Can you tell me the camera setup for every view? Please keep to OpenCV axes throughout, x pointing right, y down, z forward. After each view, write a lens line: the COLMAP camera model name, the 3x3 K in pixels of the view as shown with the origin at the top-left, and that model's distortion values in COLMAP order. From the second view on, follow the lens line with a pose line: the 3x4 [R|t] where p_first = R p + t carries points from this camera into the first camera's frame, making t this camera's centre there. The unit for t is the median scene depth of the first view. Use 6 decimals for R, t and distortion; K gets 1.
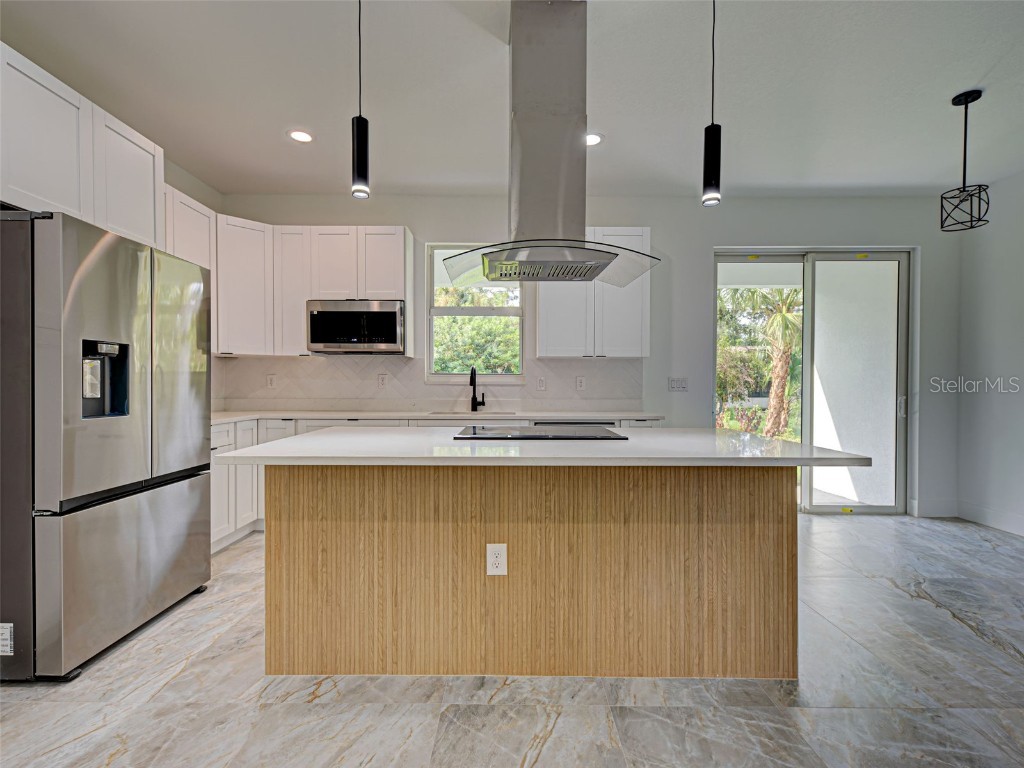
lens RADIAL K [[484.3, 0, 515.2], [0, 484.3, 389.2], [0, 0, 1]] dist [0.005213, 0.000204]
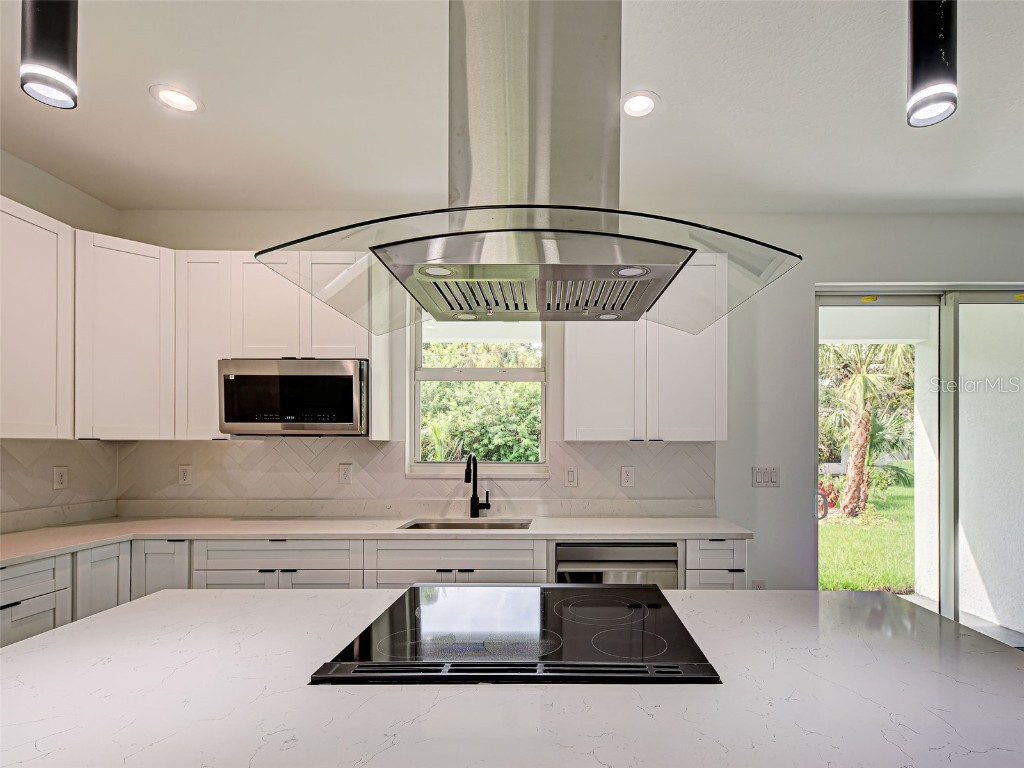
lens RADIAL K [[504.2, 0, 566.0], [0, 504.2, 441.4], [0, 0, 1]] dist [0.005290, -0.000373]
pose [[0.999996, -0.000407, -0.002951, 0.053236], [0.000348, 0.999800, -0.020019, -0.053425], [0.002959, 0.020018, 0.999795, 0.293992]]
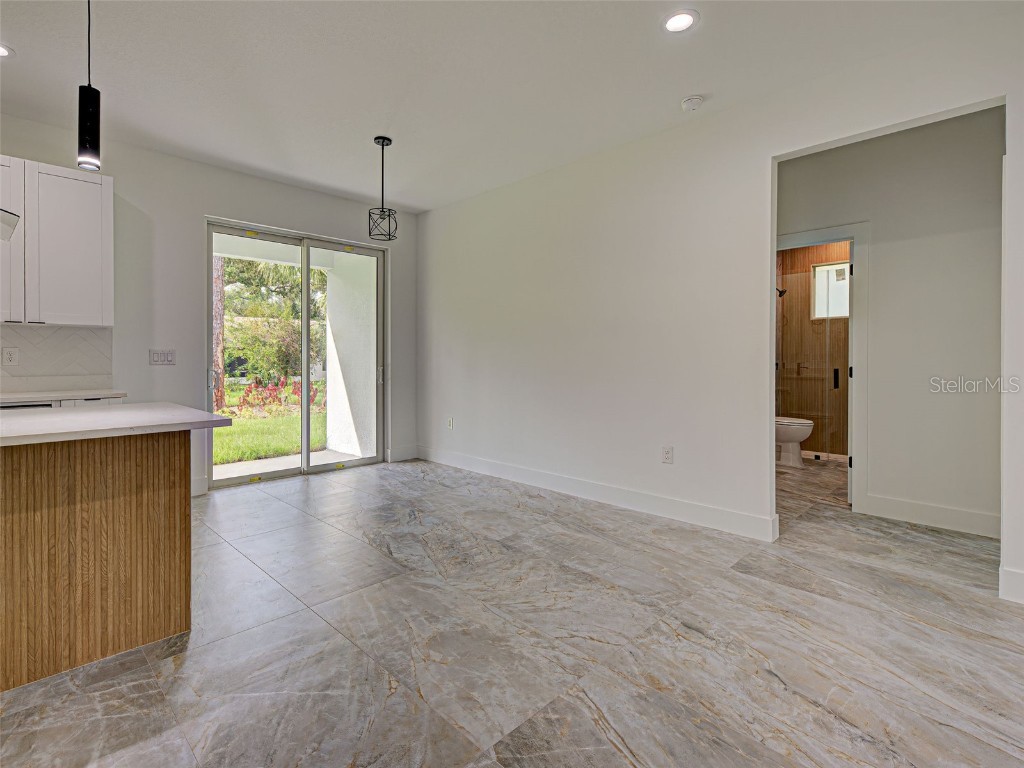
lens RADIAL K [[496.9, 0, 506.1], [0, 496.9, 360.8], [0, 0, 1]] dist [0.004973, -0.000183]
pose [[0.707717, -0.006068, 0.706470, 0.145045], [0.009012, 0.999959, -0.000439, 0.002620], [-0.706438, 0.006677, 0.707743, -0.137956]]
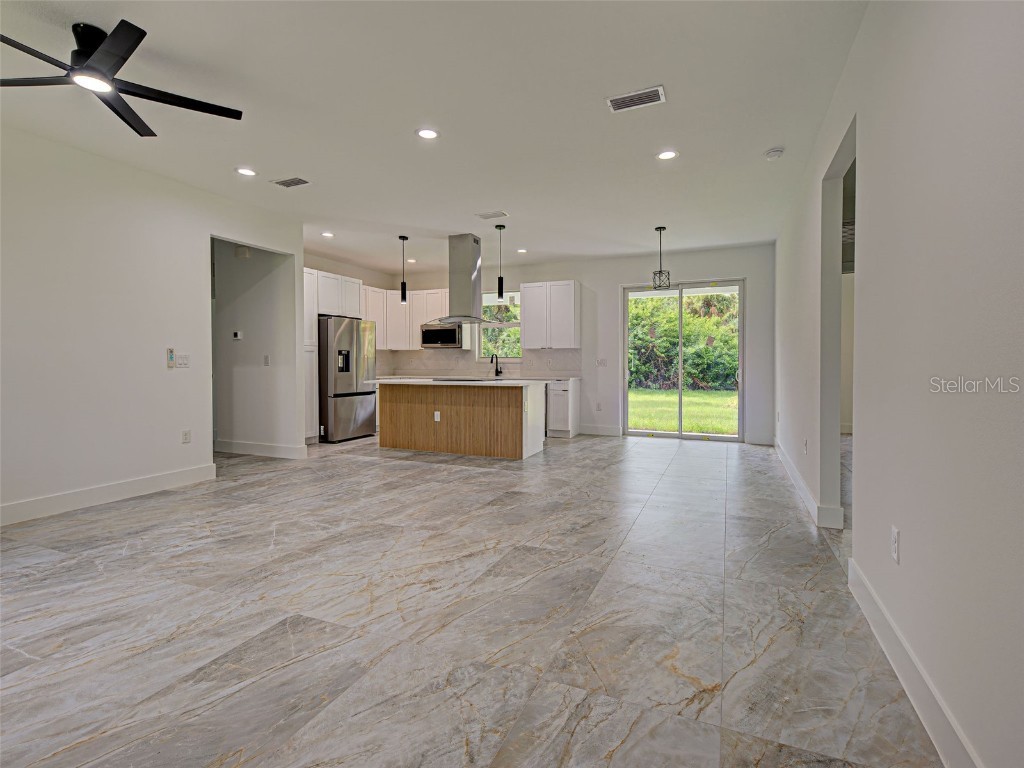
lens RADIAL K [[497.9, 0, 529.3], [0, 497.9, 367.2], [0, 0, 1]] dist [0.004731, 0.001001]
pose [[0.926075, 0.000541, -0.377338, 0.875087], [-0.001536, 0.999996, -0.002335, 0.014610], [0.377336, 0.002742, 0.926073, -0.908311]]
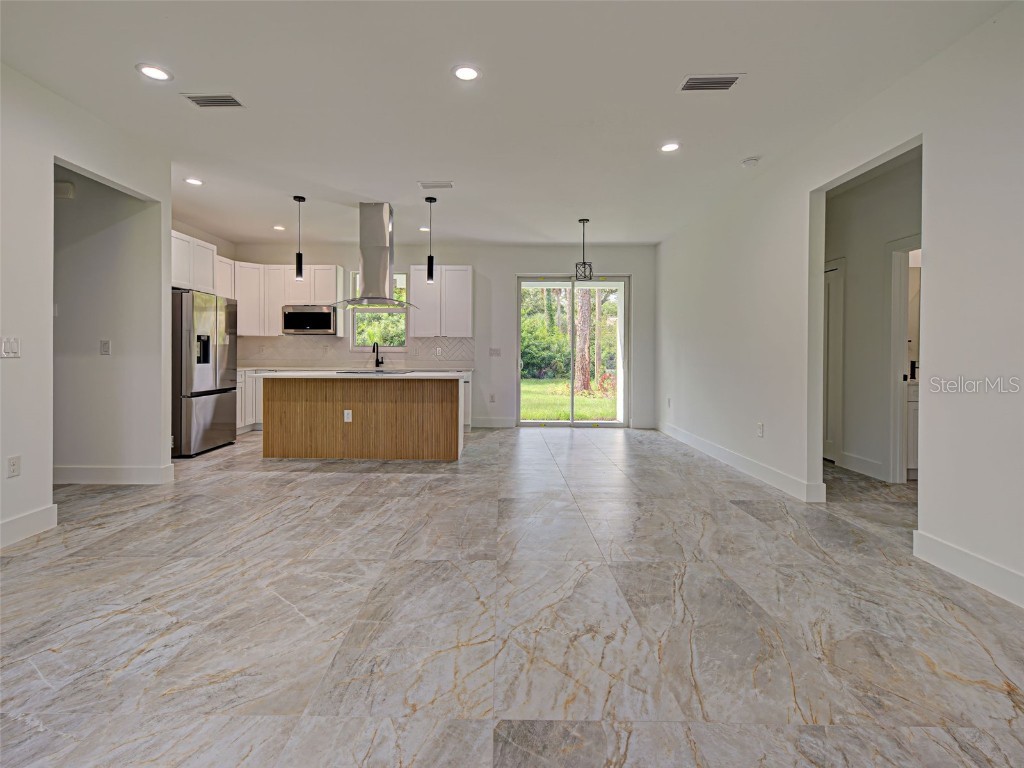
lens RADIAL K [[494.7, 0, 504.5], [0, 494.7, 352.8], [0, 0, 1]] dist [0.006407, -0.000729]
pose [[0.999997, 0.002297, 0.000840, 0.408925], [-0.002289, 0.999945, -0.010222, 0.011346], [-0.000864, 0.010220, 0.999947, -0.871379]]
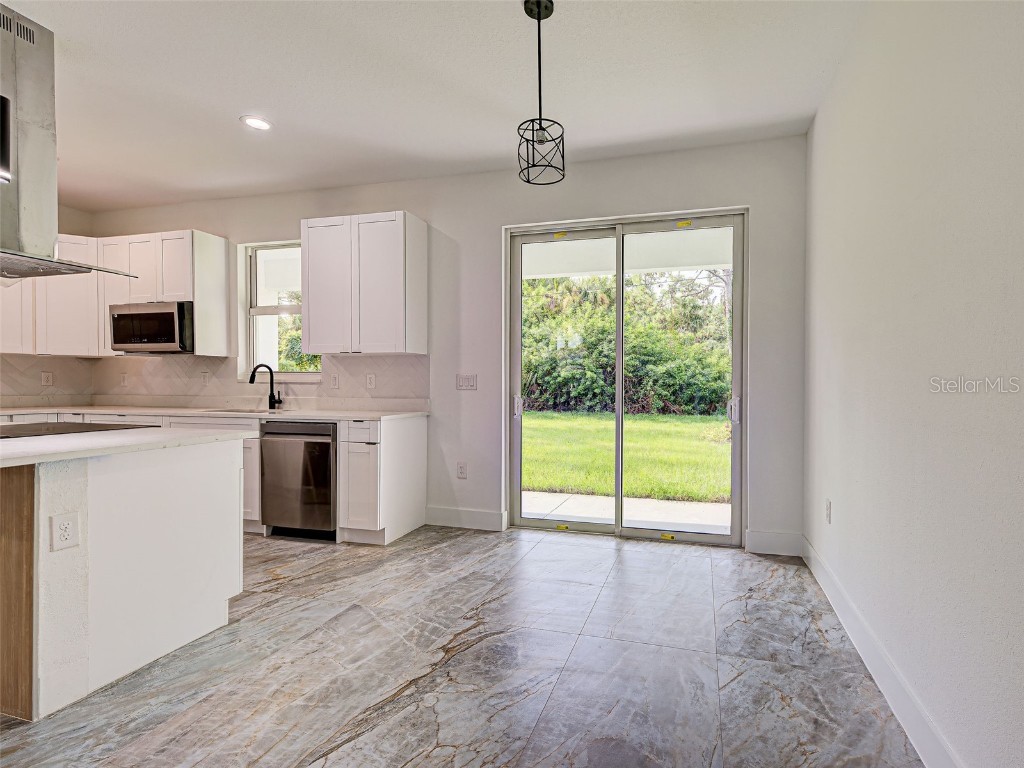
lens RADIAL K [[487.3, 0, 578.1], [0, 487.3, 386.2], [0, 0, 1]] dist [0.003110, 0.000182]
pose [[0.968316, 0.002158, -0.249718, 0.846598], [-0.003451, 0.999983, -0.004742, 0.000895], [0.249703, 0.005453, 0.968307, 0.194785]]
